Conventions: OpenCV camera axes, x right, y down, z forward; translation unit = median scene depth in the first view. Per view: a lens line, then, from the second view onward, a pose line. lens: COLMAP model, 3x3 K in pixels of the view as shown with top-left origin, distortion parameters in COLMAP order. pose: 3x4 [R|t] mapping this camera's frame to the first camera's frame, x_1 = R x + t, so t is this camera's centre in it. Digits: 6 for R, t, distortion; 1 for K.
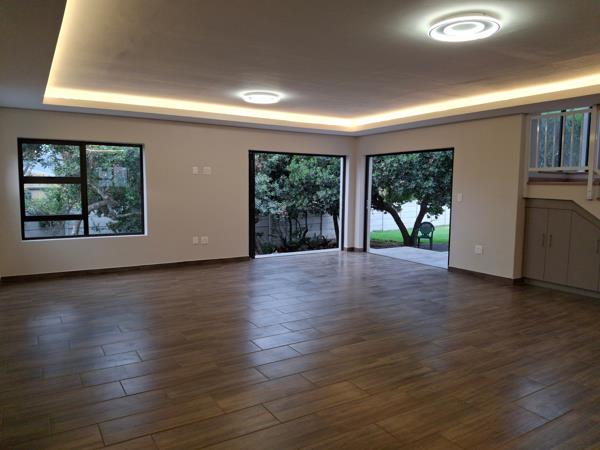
lens RADIAL K [[428.7, 0, 300.0], [0, 428.7, 225.0], [0, 0, 1]] dist [0.070504, -0.077141]
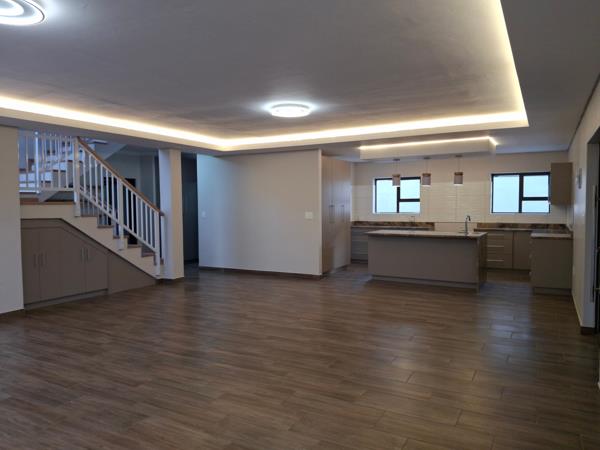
lens RADIAL K [[428.7, 0, 300.0], [0, 428.7, 225.0], [0, 0, 1]] dist [0.070504, -0.077141]
pose [[-0.461087, -0.052909, 0.885776, -0.634159], [0.089765, 0.990319, 0.105881, -0.104953], [-0.882803, 0.128332, -0.451874, 0.992002]]
